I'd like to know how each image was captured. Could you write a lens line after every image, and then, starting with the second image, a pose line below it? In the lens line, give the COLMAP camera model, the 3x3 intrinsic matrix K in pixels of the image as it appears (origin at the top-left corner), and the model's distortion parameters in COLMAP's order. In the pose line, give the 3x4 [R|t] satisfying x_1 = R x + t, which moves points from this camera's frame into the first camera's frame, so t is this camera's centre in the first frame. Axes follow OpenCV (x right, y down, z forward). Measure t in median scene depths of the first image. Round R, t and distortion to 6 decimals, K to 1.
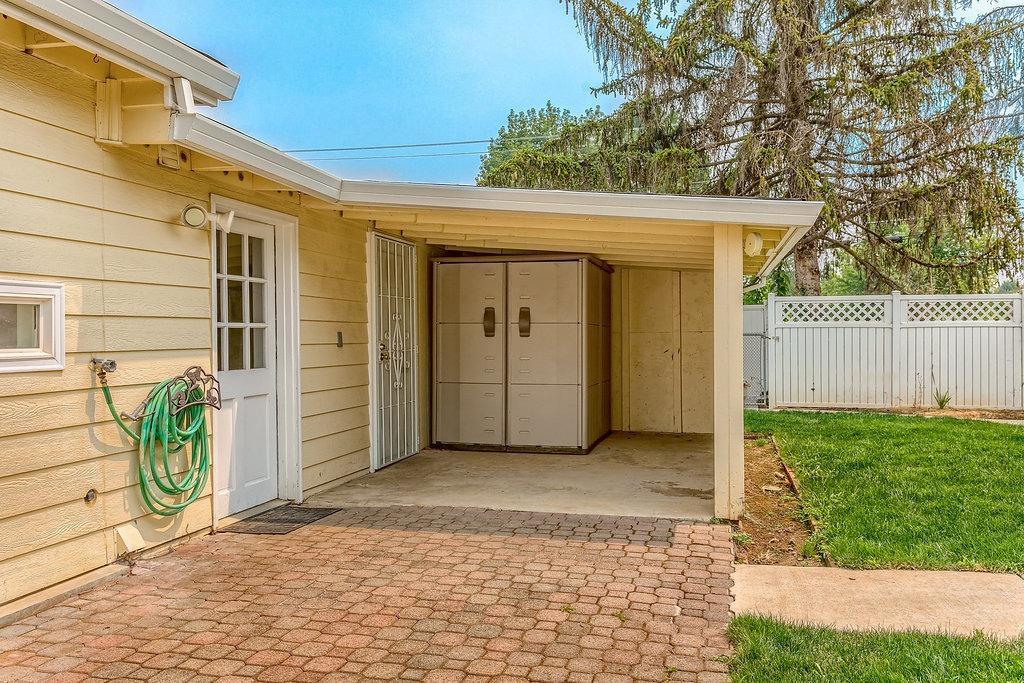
lens RADIAL K [[832.7, 0, 512.4], [0, 832.7, 345.0], [0, 0, 1]] dist [-0.012111, -0.002352]
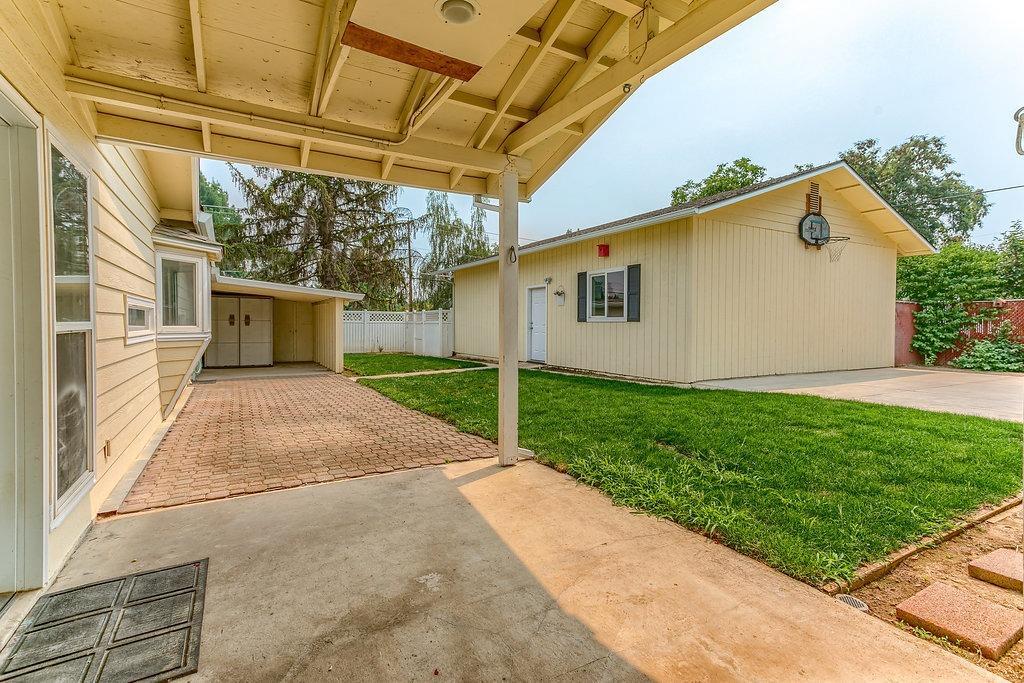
lens RADIAL K [[485.1, 0, 508.2], [0, 485.1, 335.9], [0, 0, 1]] dist [0.021711, 0.000525]
pose [[0.724585, -0.005622, 0.689162, -0.464563], [-0.002555, 0.999938, 0.010843, 0.004670], [-0.689181, -0.009618, 0.724526, -0.743202]]
